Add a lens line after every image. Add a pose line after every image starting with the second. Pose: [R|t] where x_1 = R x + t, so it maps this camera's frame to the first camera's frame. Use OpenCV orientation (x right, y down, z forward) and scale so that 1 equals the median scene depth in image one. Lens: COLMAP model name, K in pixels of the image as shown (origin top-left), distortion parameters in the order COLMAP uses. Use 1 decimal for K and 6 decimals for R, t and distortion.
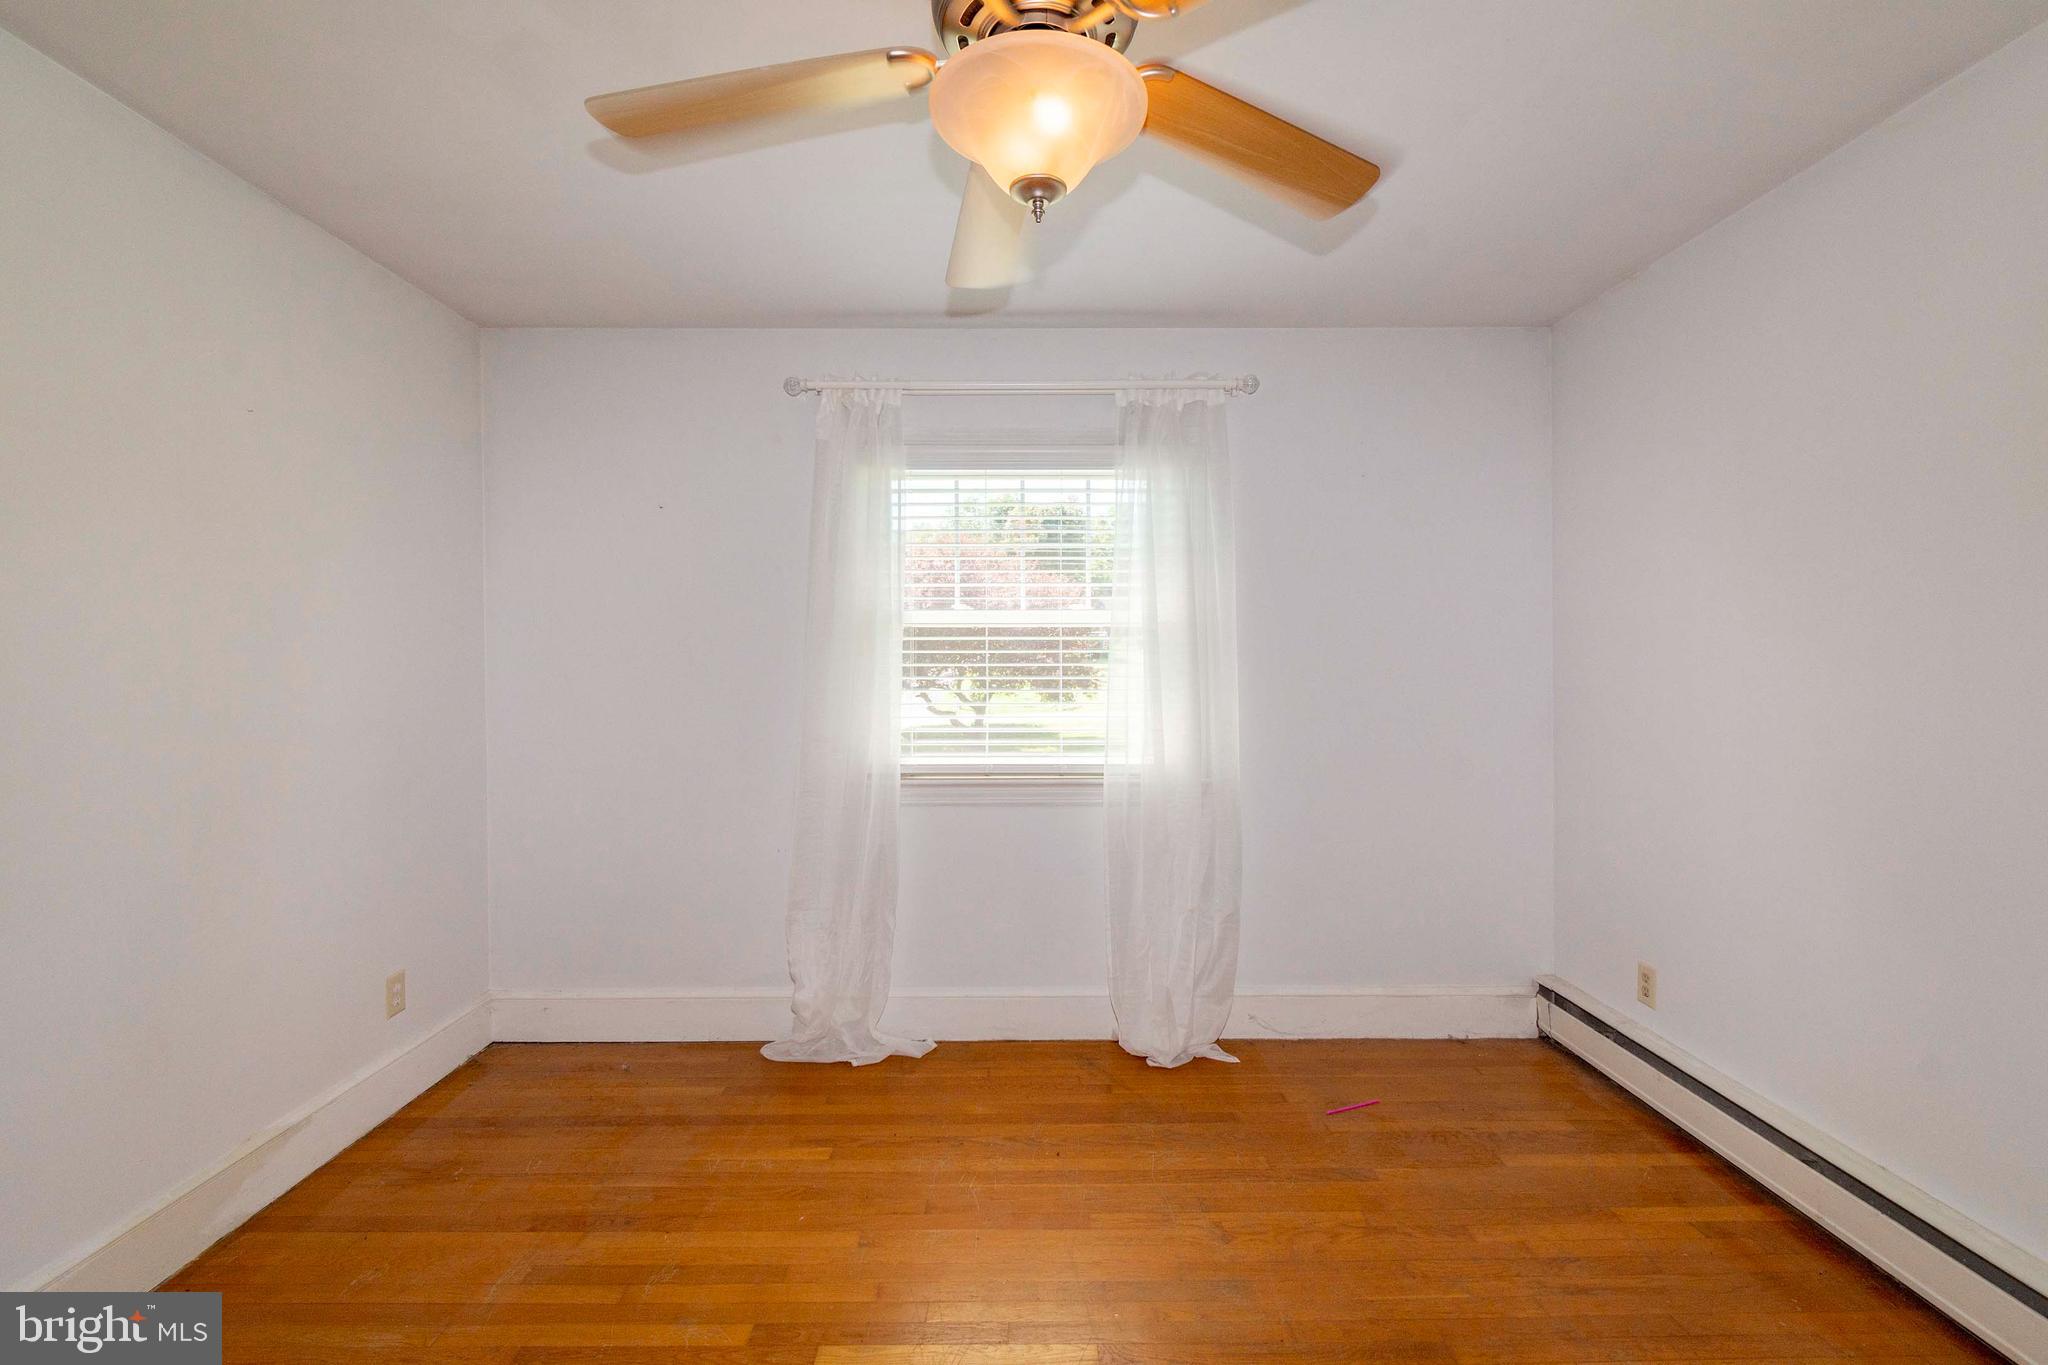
lens RADIAL K [[894.3, 0, 1018.3], [0, 894.3, 667.9], [0, 0, 1]] dist [0.001912, 0.000117]
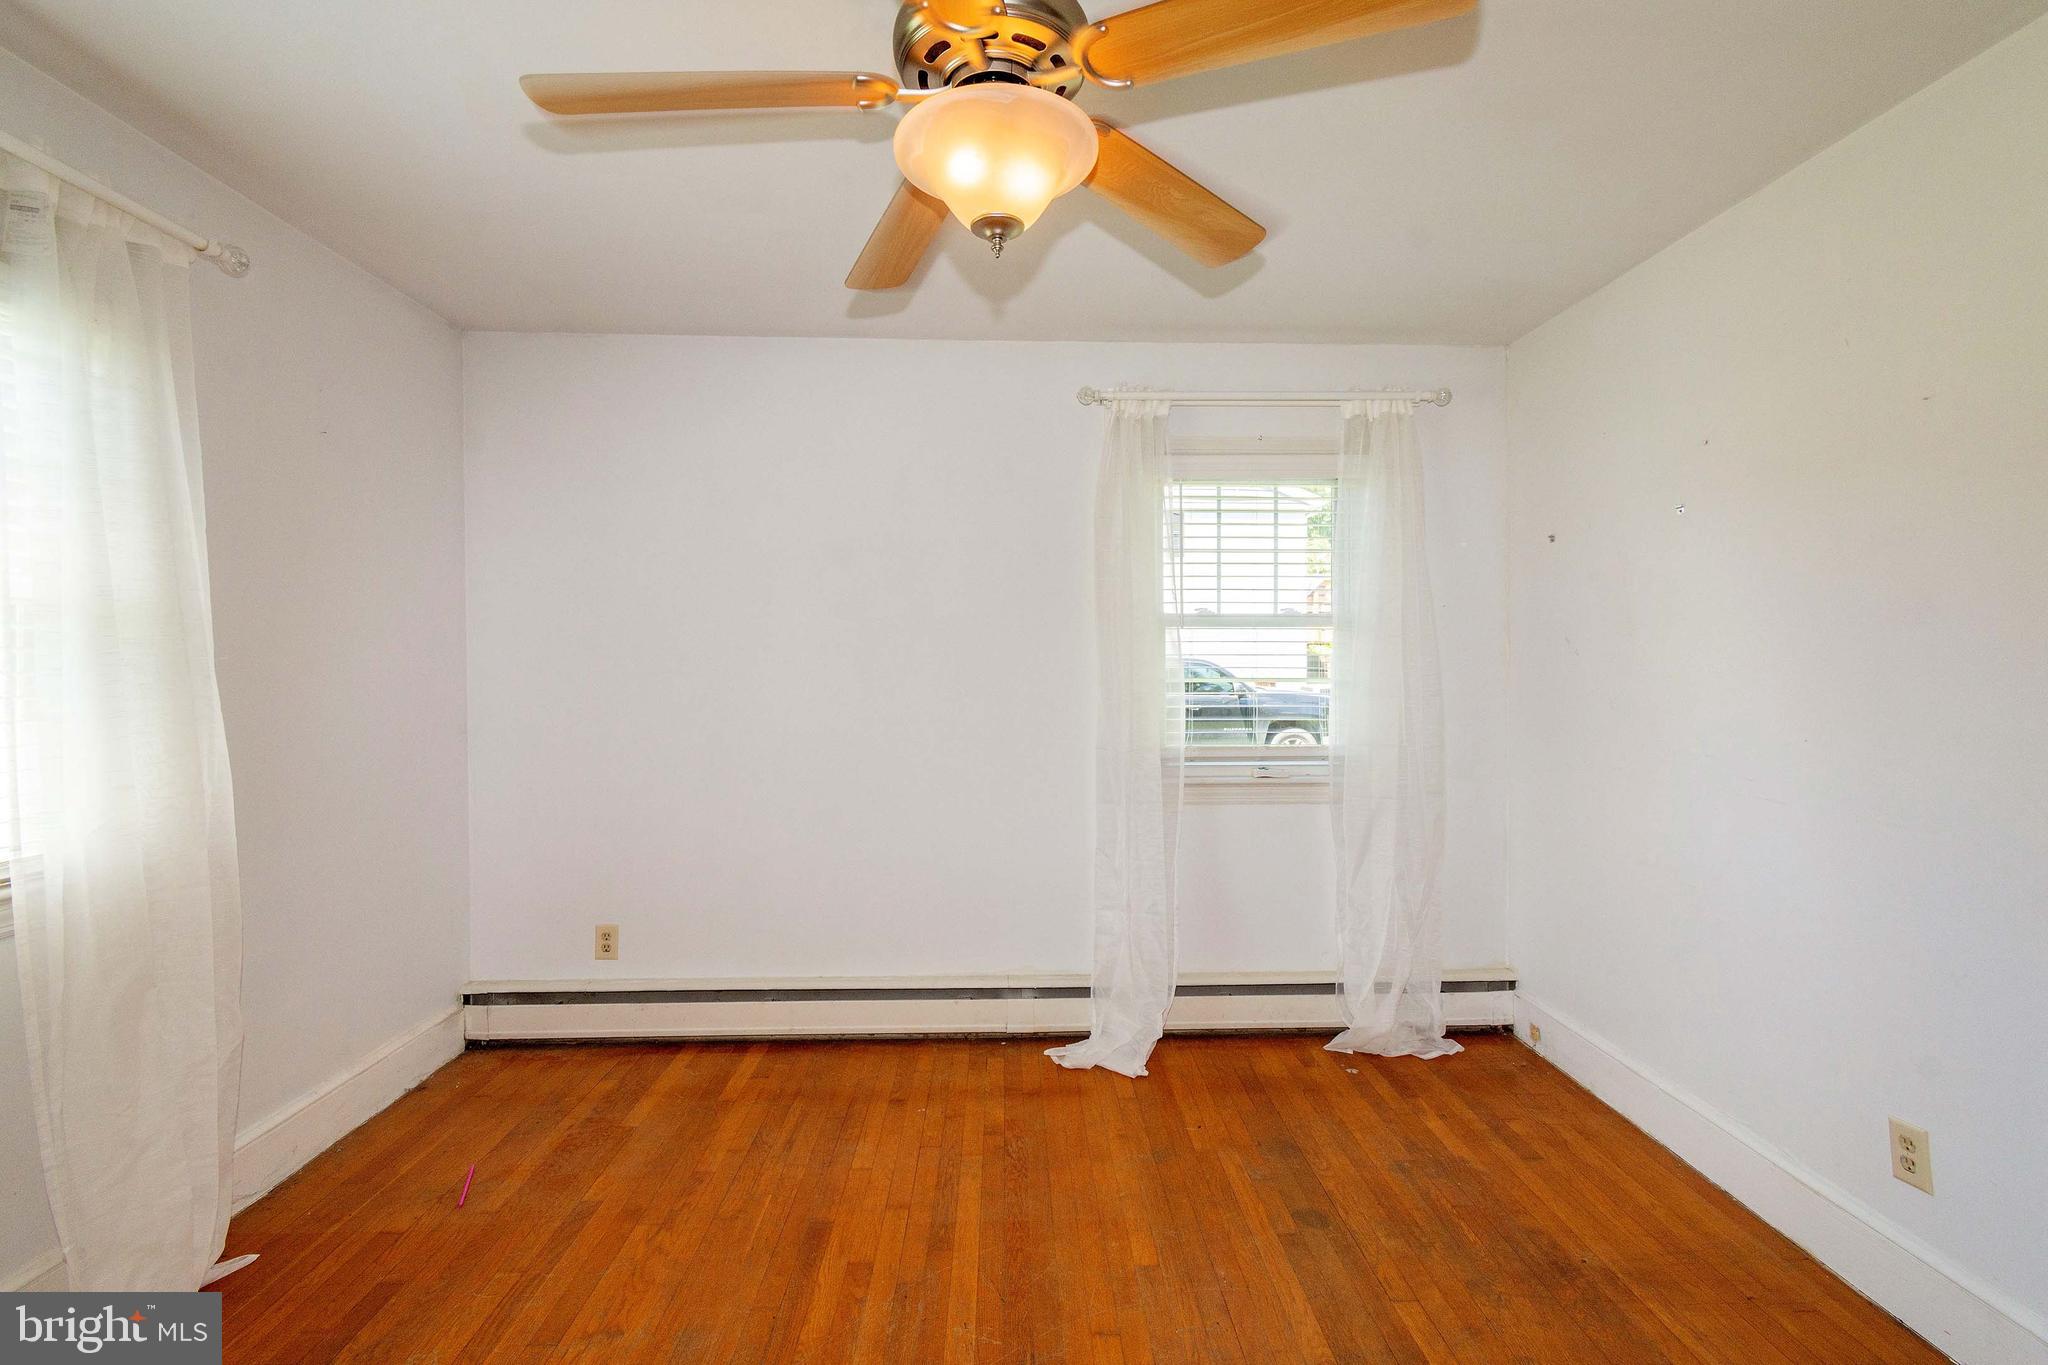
lens RADIAL K [[916.2, 0, 1024.0], [0, 916.2, 682.5], [0, 0, 1]] dist [-0.003790, -0.000256]
pose [[-0.016730, -0.016691, 0.999721, -0.507612], [0.013304, 0.999768, 0.016914, 0.003316], [-0.999772, 0.013583, -0.016504, 0.485391]]
